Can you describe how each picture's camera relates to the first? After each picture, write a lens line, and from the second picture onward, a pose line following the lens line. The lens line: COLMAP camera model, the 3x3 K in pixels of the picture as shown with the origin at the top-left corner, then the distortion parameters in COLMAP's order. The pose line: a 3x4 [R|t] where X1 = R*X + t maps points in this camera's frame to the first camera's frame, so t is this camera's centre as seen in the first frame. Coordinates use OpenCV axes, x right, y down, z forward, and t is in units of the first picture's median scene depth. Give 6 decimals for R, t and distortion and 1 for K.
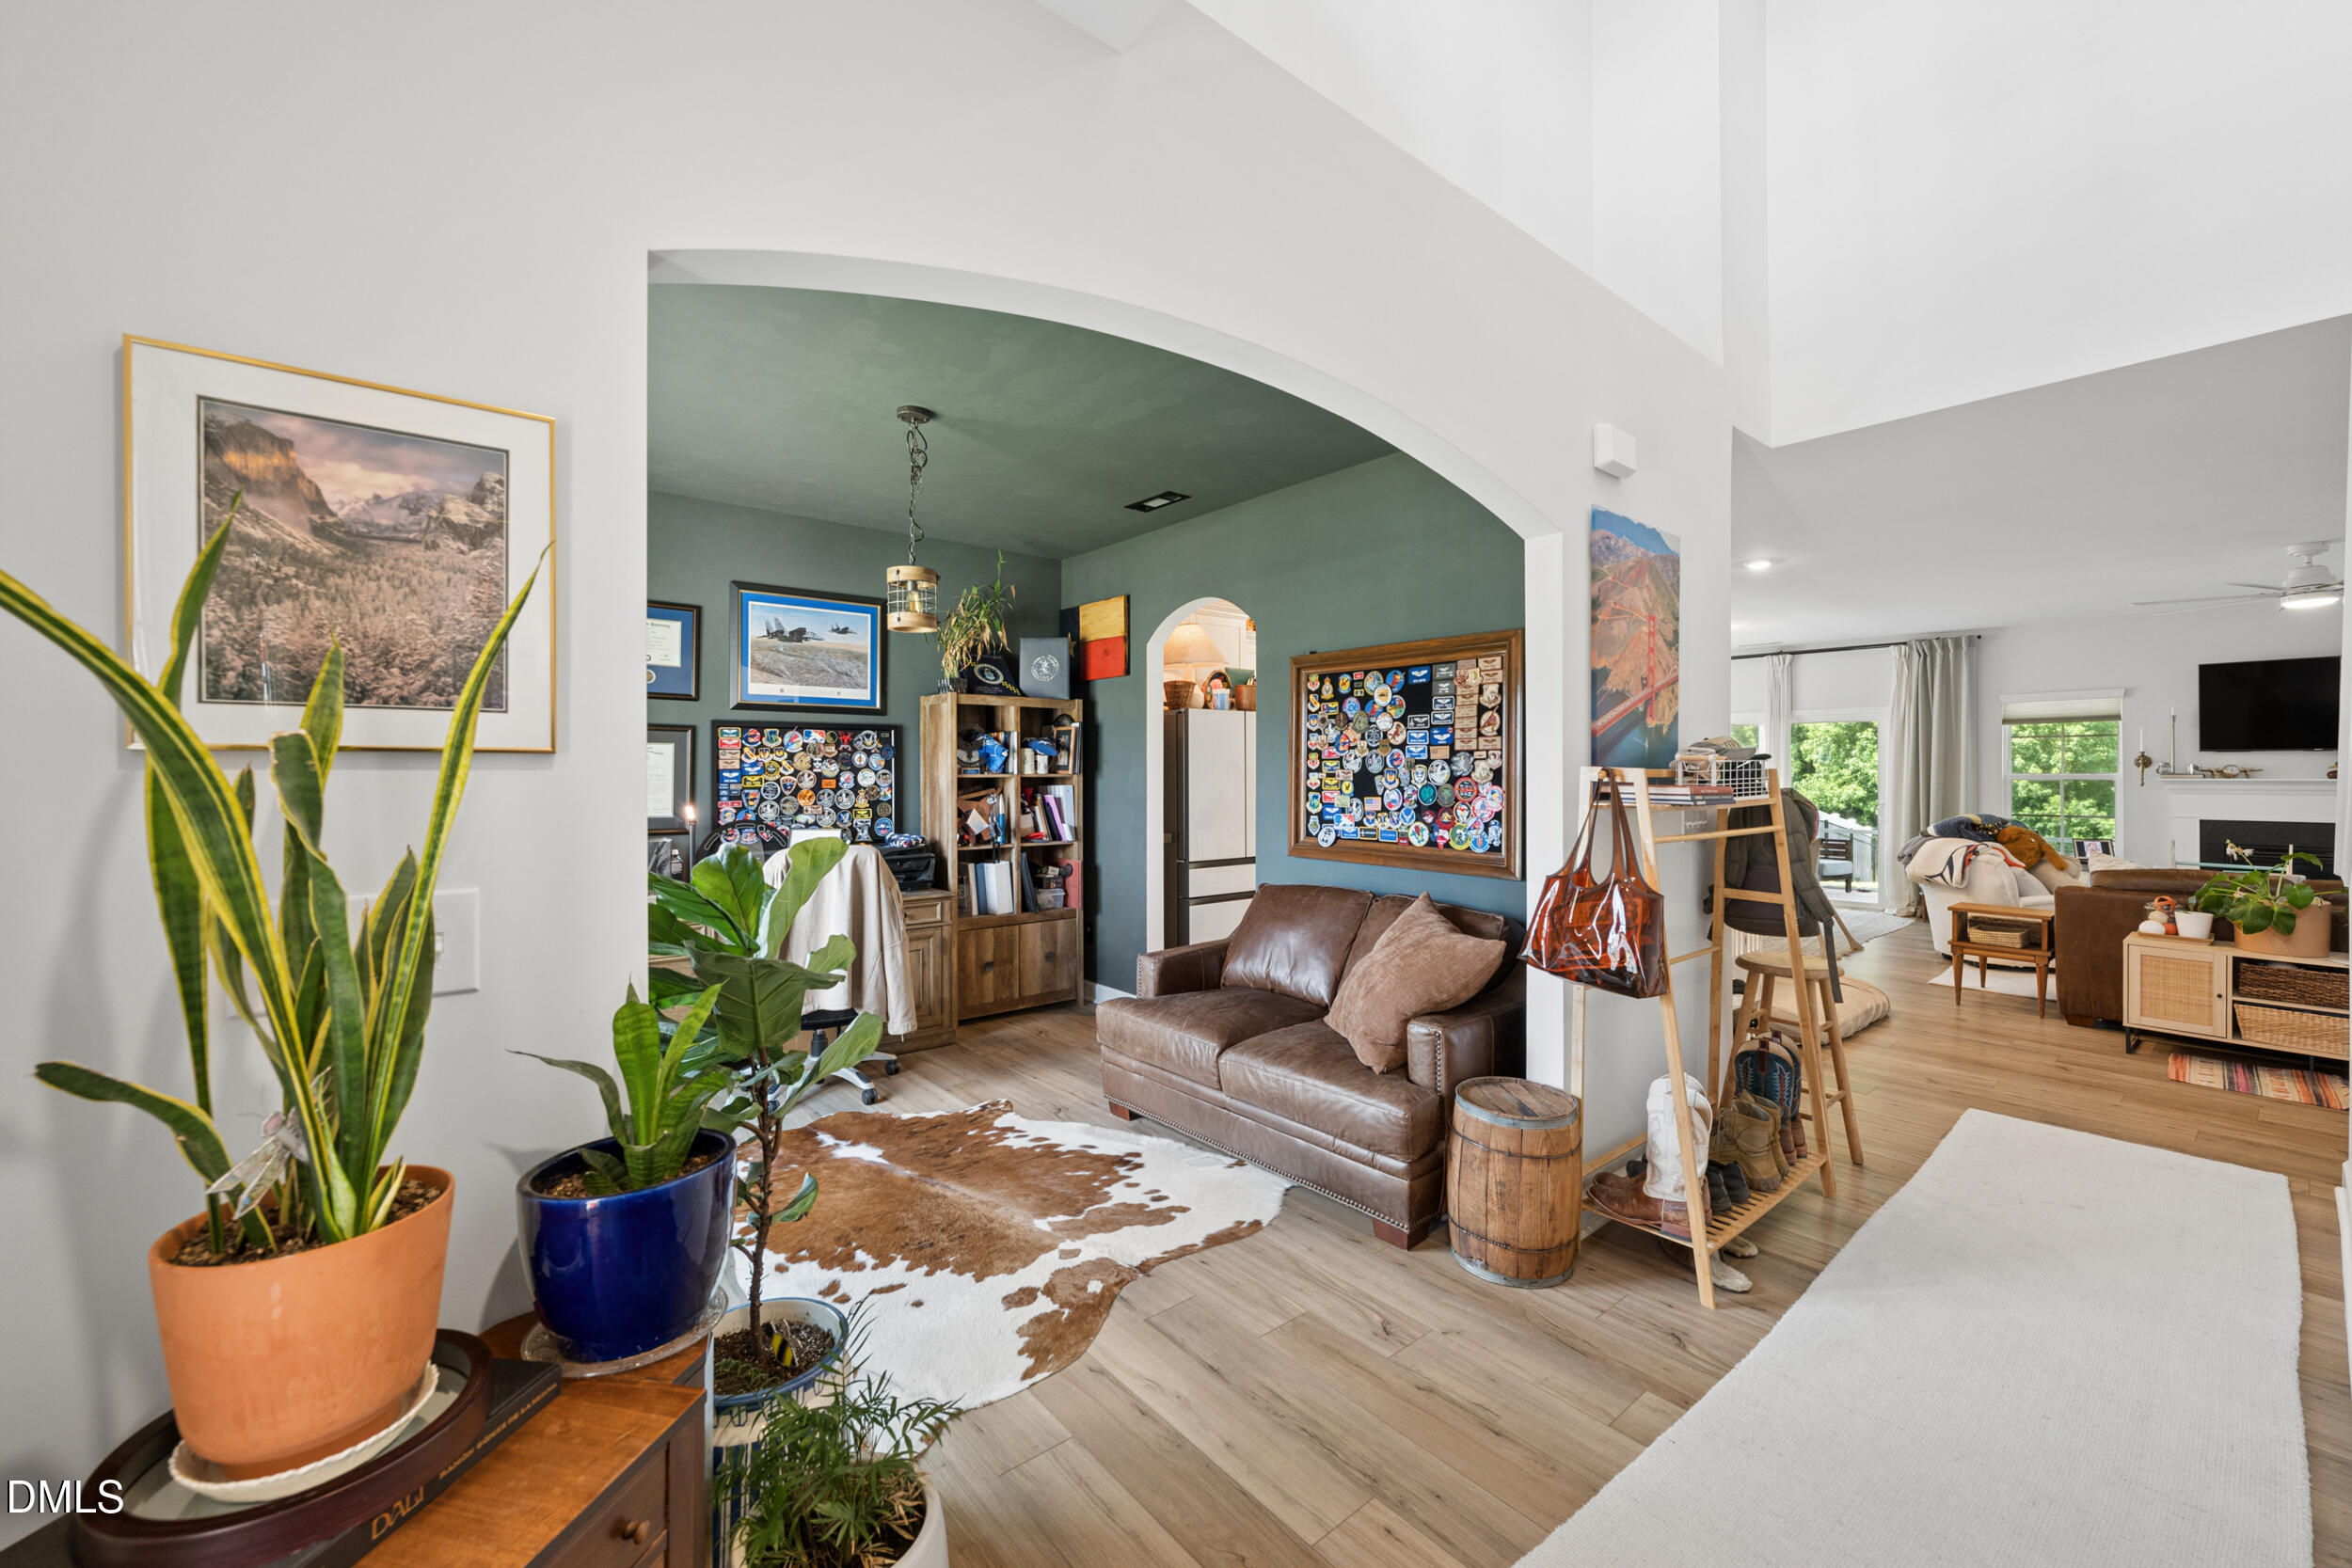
lens RADIAL K [[928.9, 0, 1175.9], [0, 928.9, 766.4], [0, 0, 1]] dist [-0.002558, 0.000099]
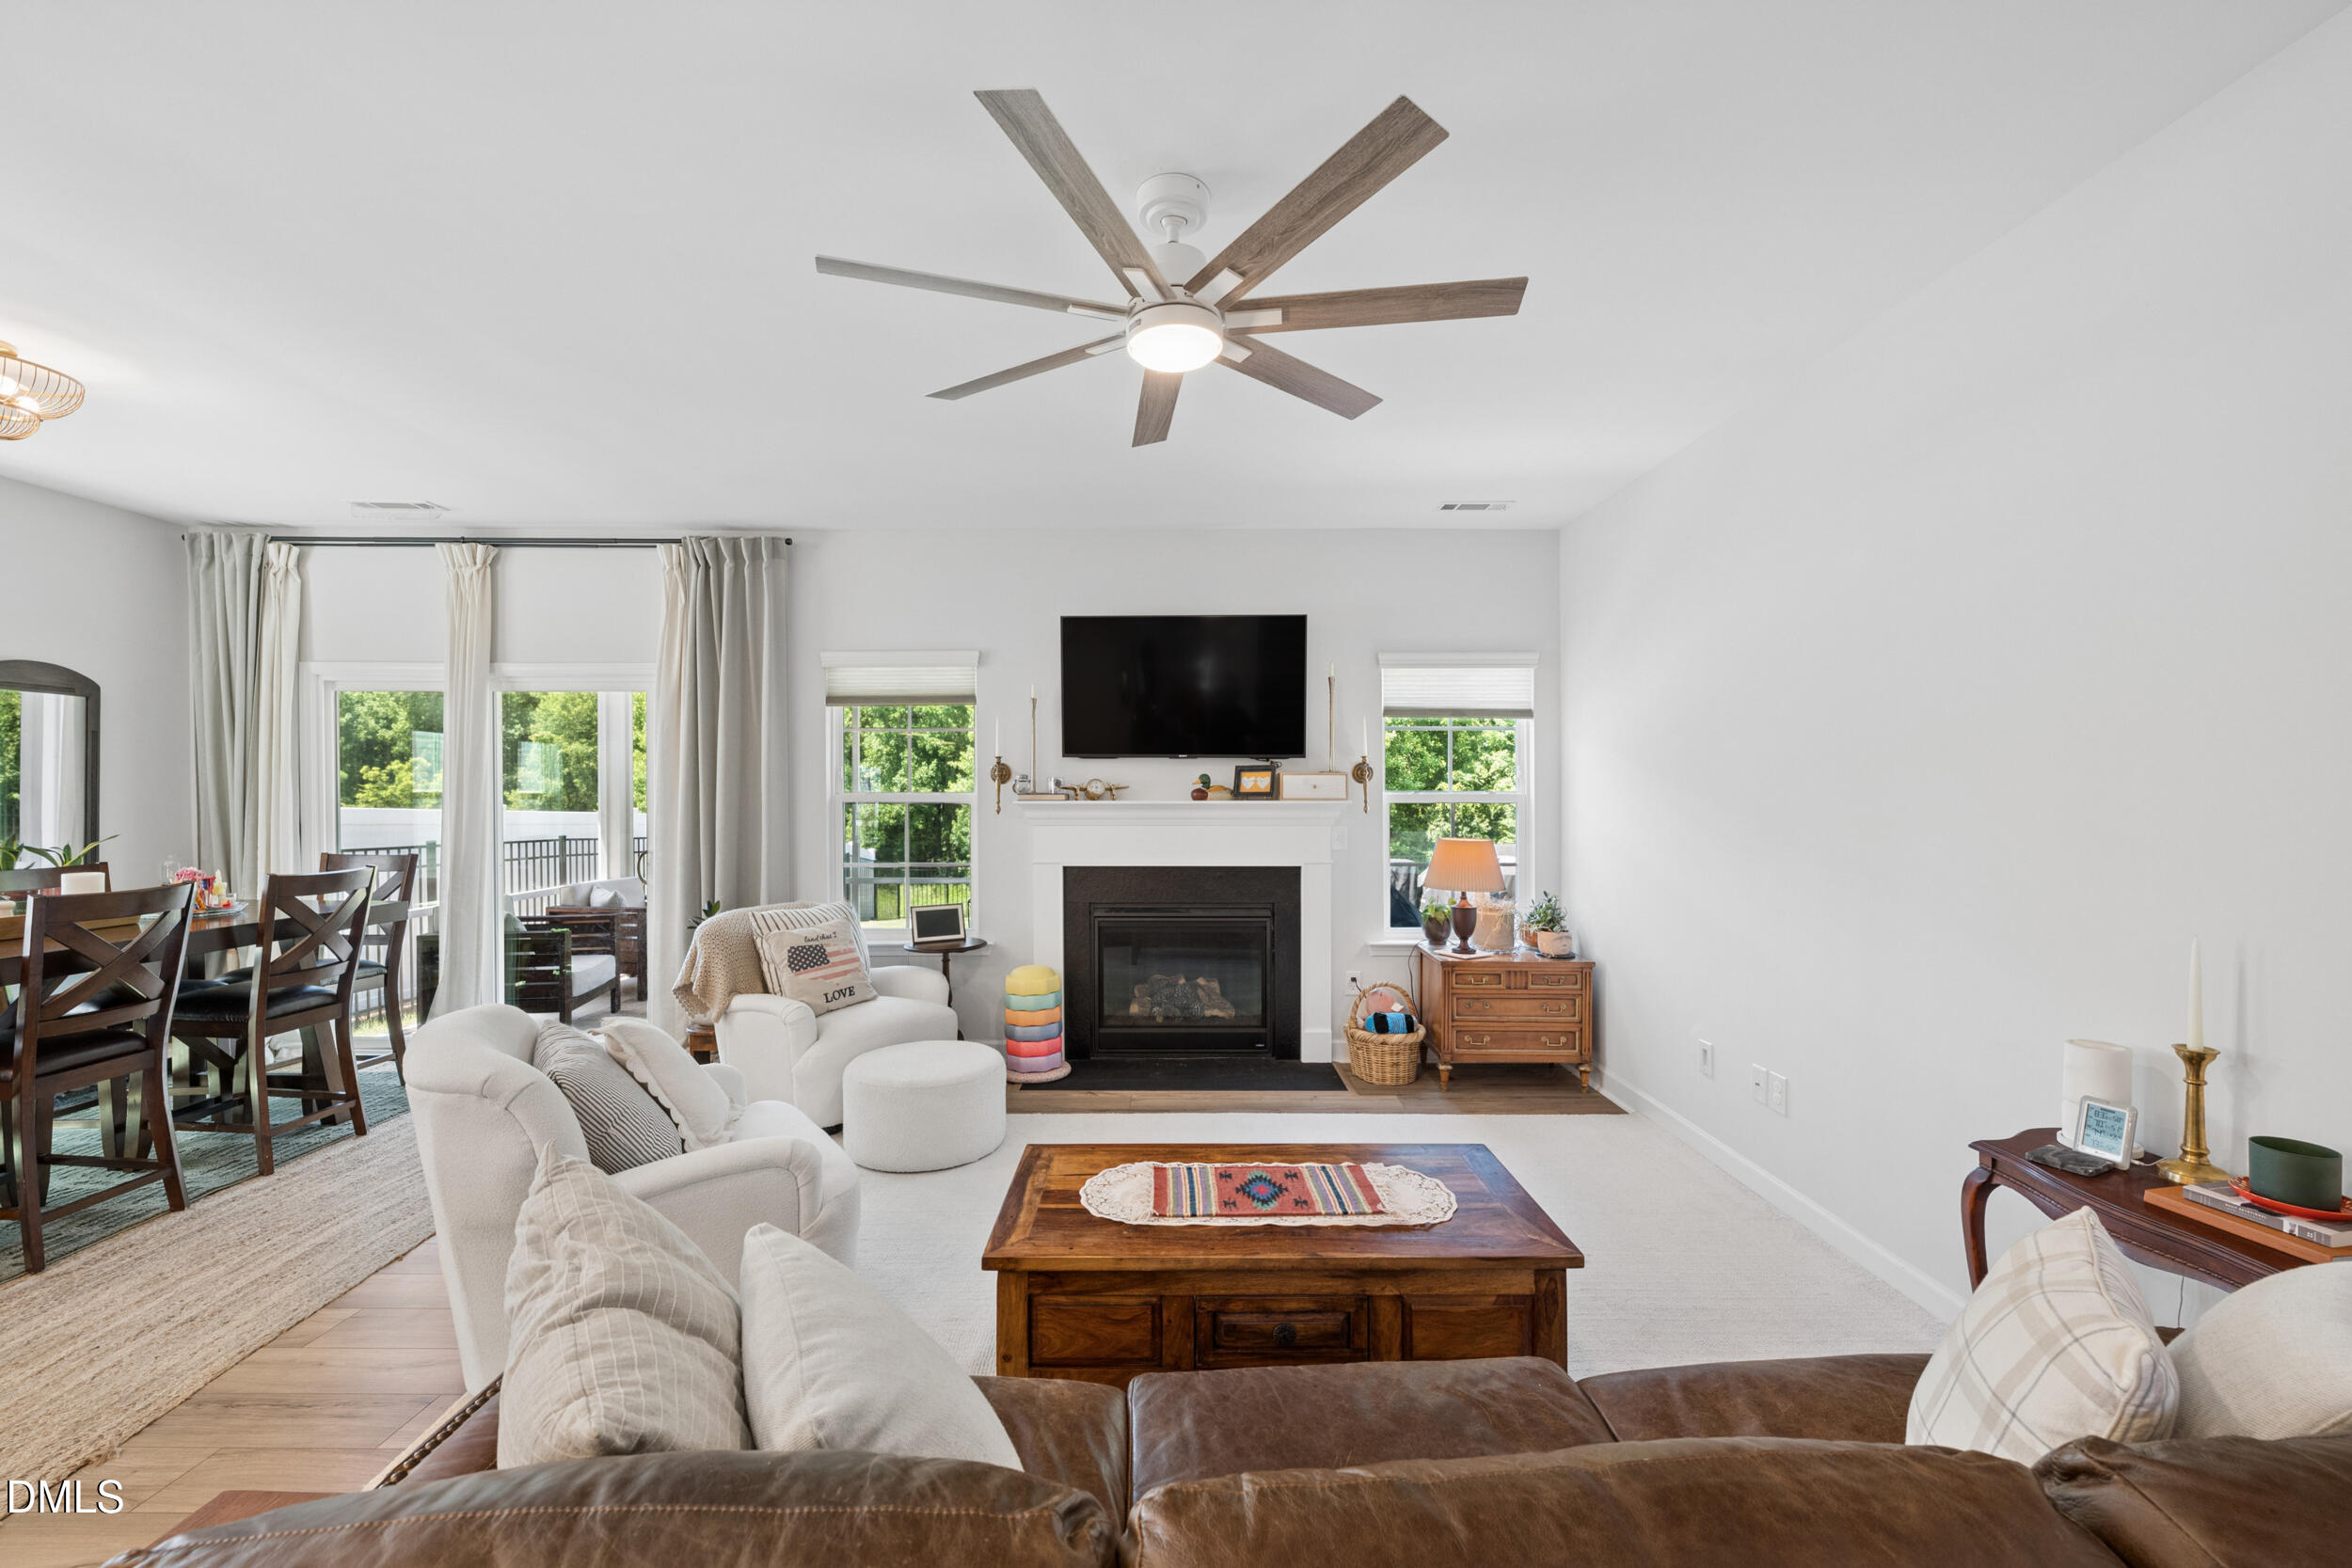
lens RADIAL K [[928.9, 0, 1172.4], [0, 928.9, 804.4], [0, 0, 1]] dist [-0.002558, 0.000099]
pose [[0.631084, -0.011838, 0.775624, 1.213243], [-0.005302, 0.999794, 0.019573, 0.004878], [-0.775696, -0.016465, 0.630891, 0.995953]]
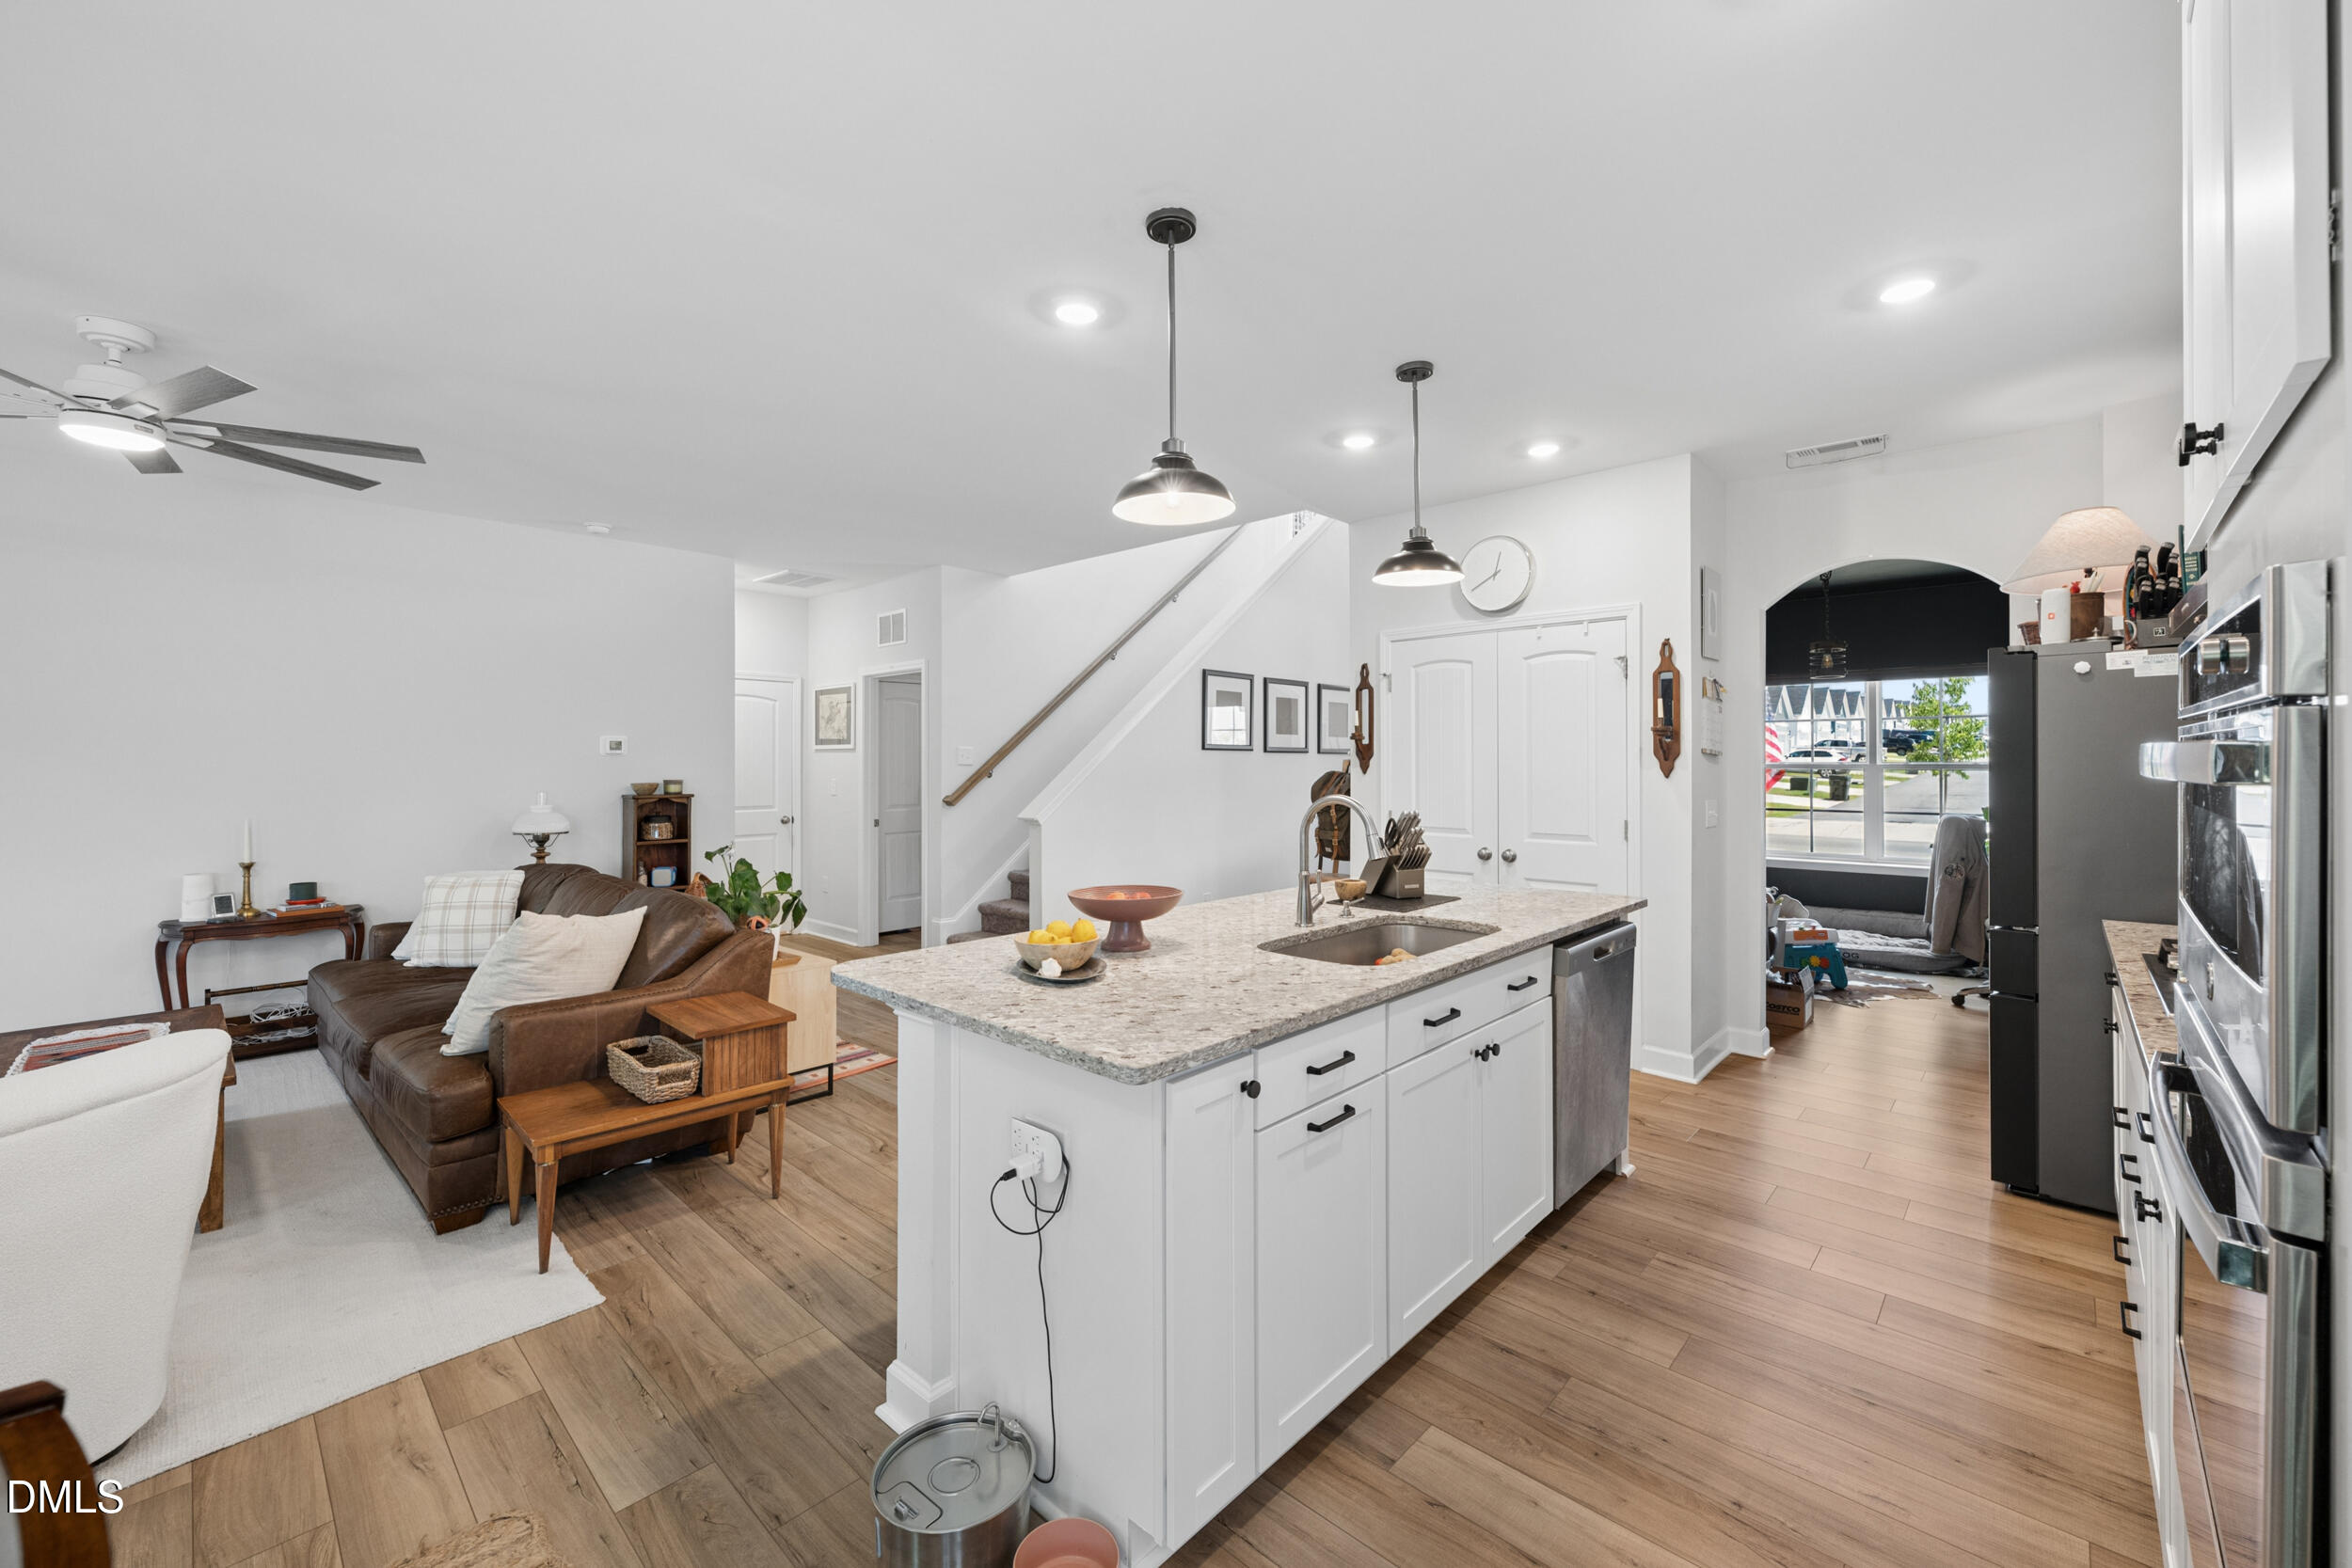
lens RADIAL K [[928.9, 0, 1177.0], [0, 928.9, 756.0], [0, 0, 1]] dist [-0.002558, 0.000099]
pose [[-0.990924, -0.002083, -0.134405, 0.919662], [-0.000848, 0.999957, -0.009242, 0.009055], [0.134419, -0.009044, -0.990883, 2.099495]]
